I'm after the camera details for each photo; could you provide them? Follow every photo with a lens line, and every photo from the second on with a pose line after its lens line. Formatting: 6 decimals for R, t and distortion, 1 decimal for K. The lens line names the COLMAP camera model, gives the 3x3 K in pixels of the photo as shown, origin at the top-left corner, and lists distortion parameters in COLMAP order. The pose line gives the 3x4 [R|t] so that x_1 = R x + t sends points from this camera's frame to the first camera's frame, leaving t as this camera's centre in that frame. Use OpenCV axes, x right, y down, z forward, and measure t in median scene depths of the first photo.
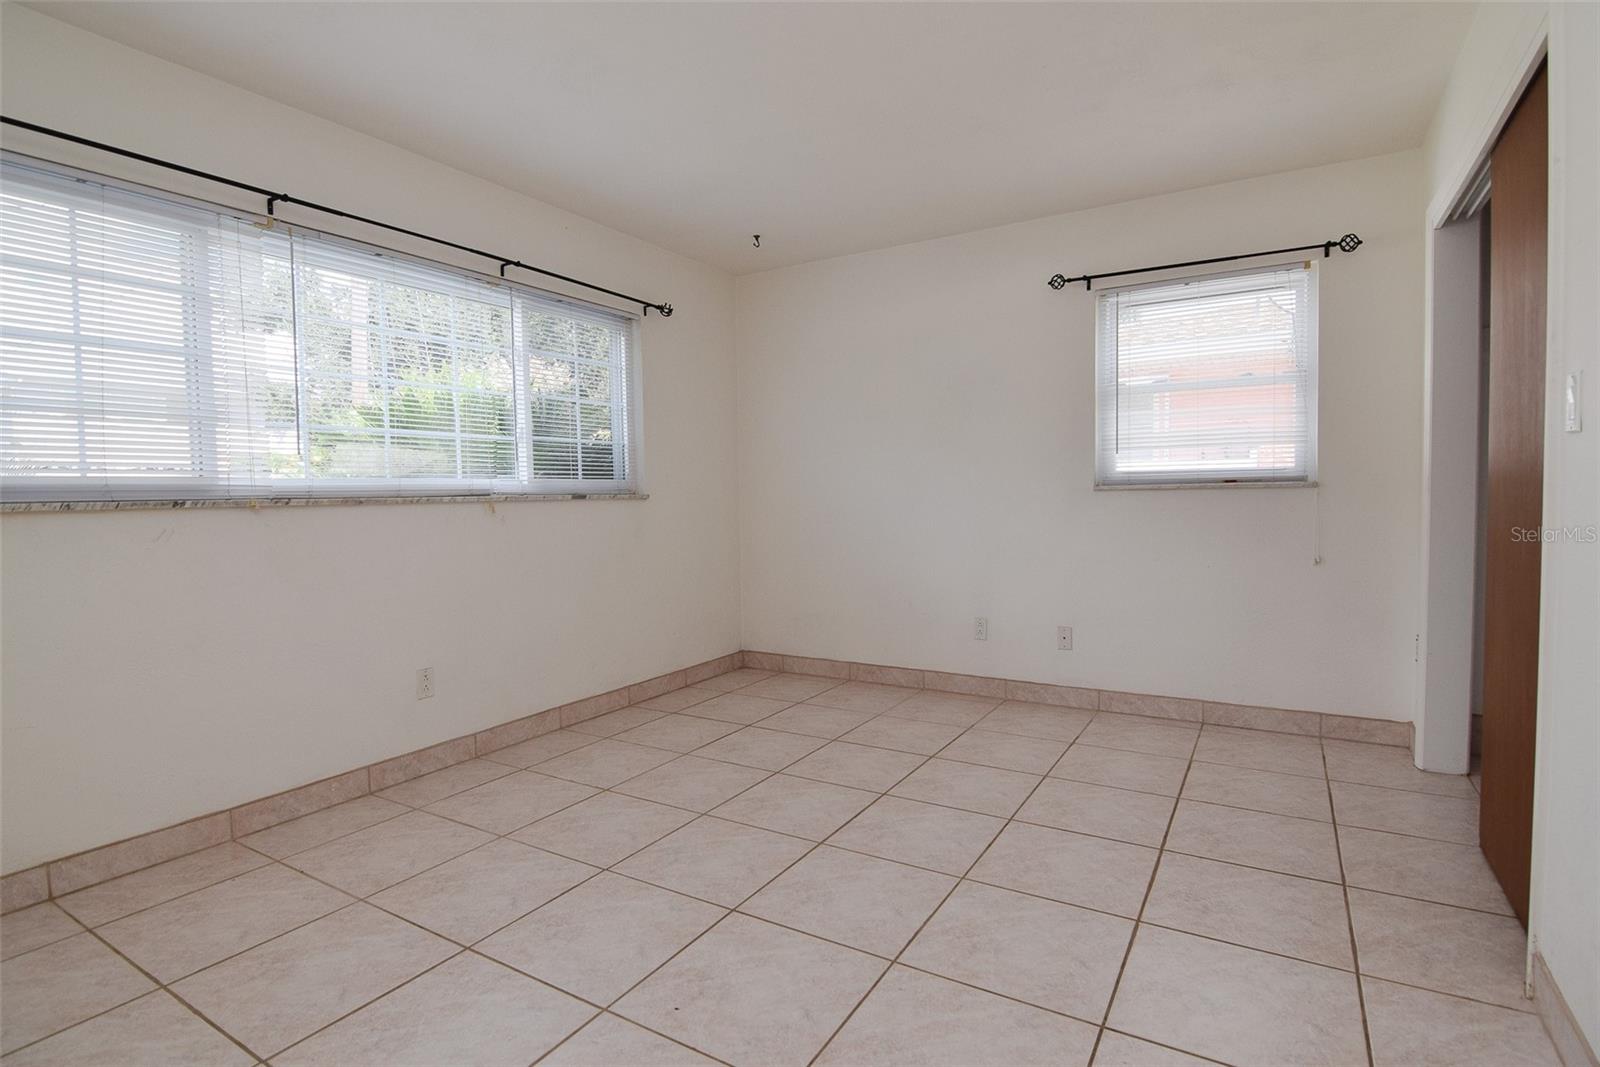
lens RADIAL K [[785.9, 0, 800.7], [0, 785.9, 531.8], [0, 0, 1]] dist [-0.009261, -0.008760]
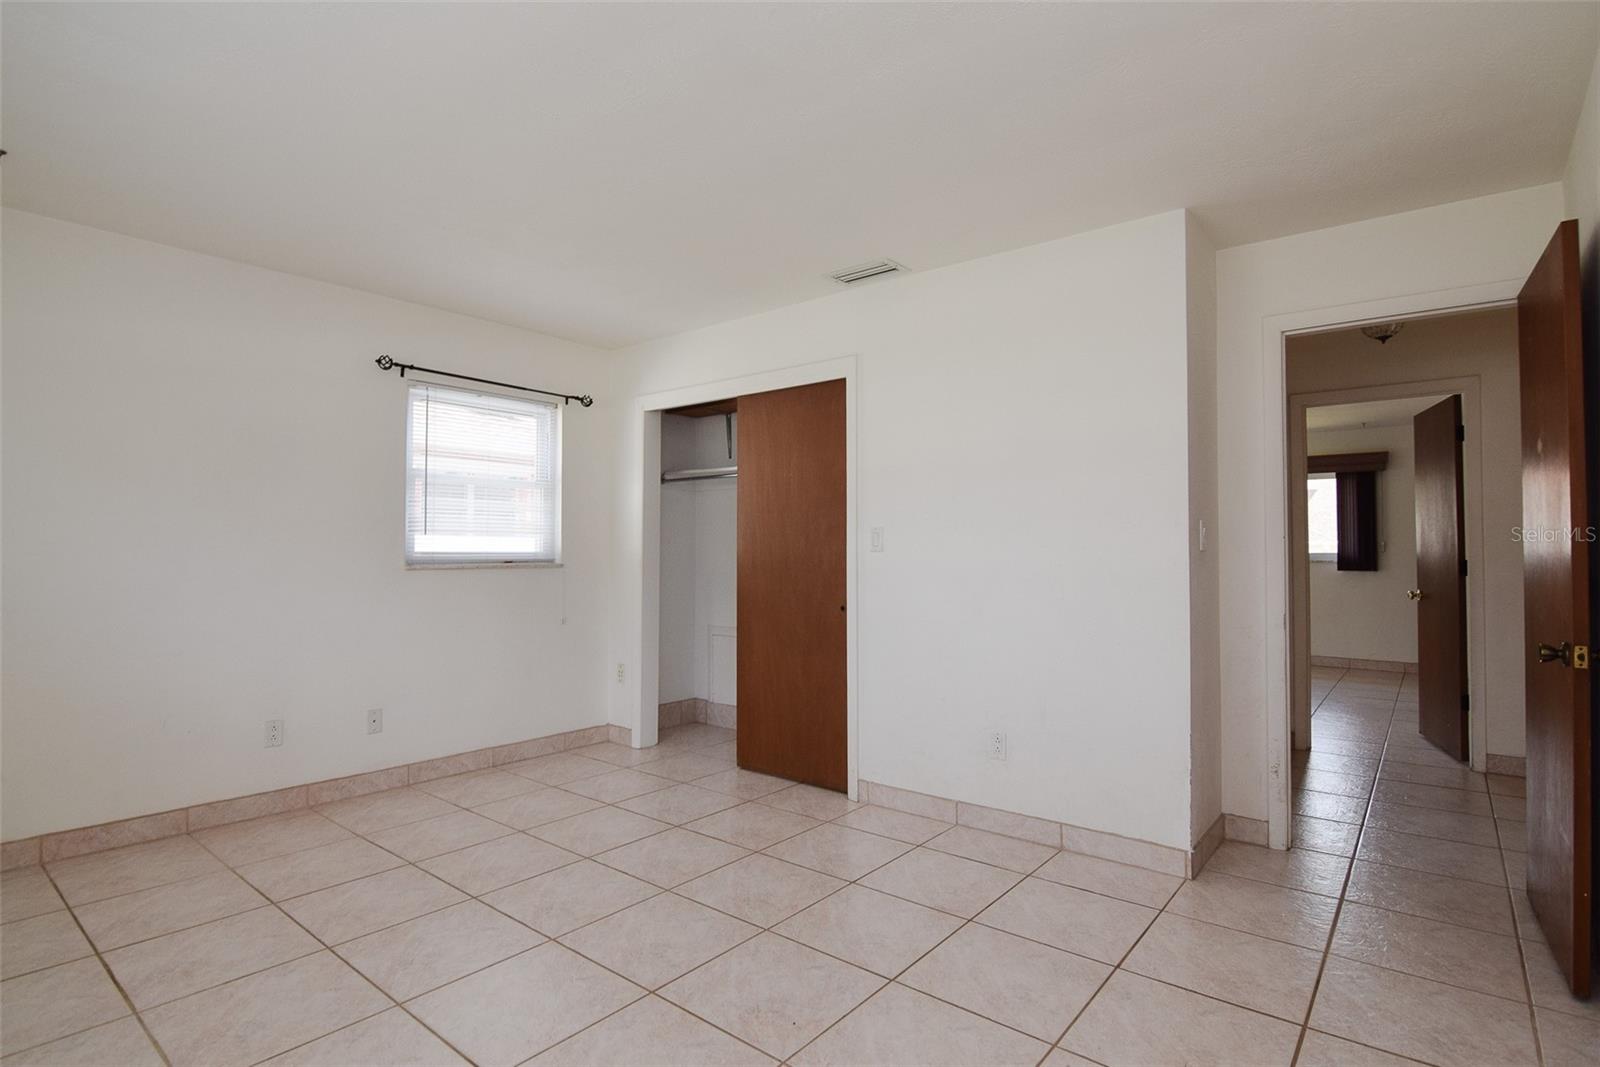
lens RADIAL K [[785.9, 0, 807.0], [0, 785.9, 535.6], [0, 0, 1]] dist [-0.009261, -0.008760]
pose [[0.137434, 0.038841, 0.989749, -0.617190], [0.042953, 0.998057, -0.045132, -0.030393], [-0.989579, 0.048715, 0.135499, 0.361691]]
